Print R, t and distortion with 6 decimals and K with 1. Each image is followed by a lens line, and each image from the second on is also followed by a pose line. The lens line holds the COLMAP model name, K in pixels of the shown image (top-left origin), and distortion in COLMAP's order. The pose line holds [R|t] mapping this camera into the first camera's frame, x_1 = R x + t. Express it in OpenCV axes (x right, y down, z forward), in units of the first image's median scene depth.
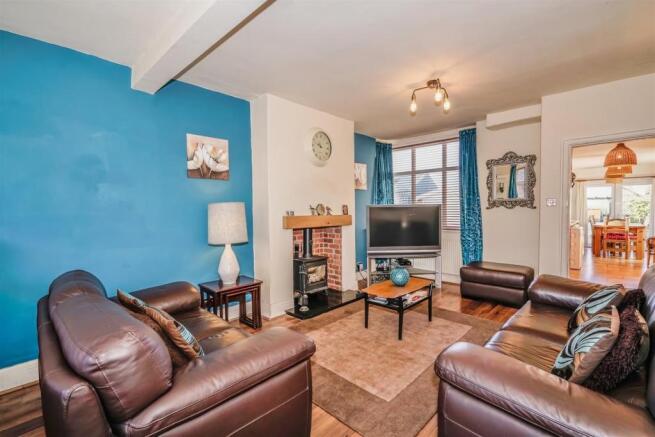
lens RADIAL K [[293.0, 0, 326.6], [0, 293.0, 217.3], [0, 0, 1]] dist [-0.009154, 0.000334]
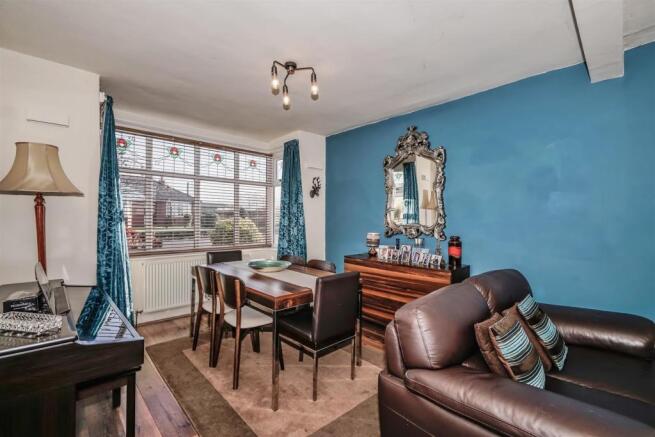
lens RADIAL K [[293.0, 0, 324.3], [0, 293.0, 219.1], [0, 0, 1]] dist [-0.009154, 0.000334]
pose [[-0.060661, 0.011443, -0.998093, 0.228788], [-0.036635, 0.999235, 0.013682, -0.004191], [0.997486, 0.037395, -0.060195, 0.204925]]
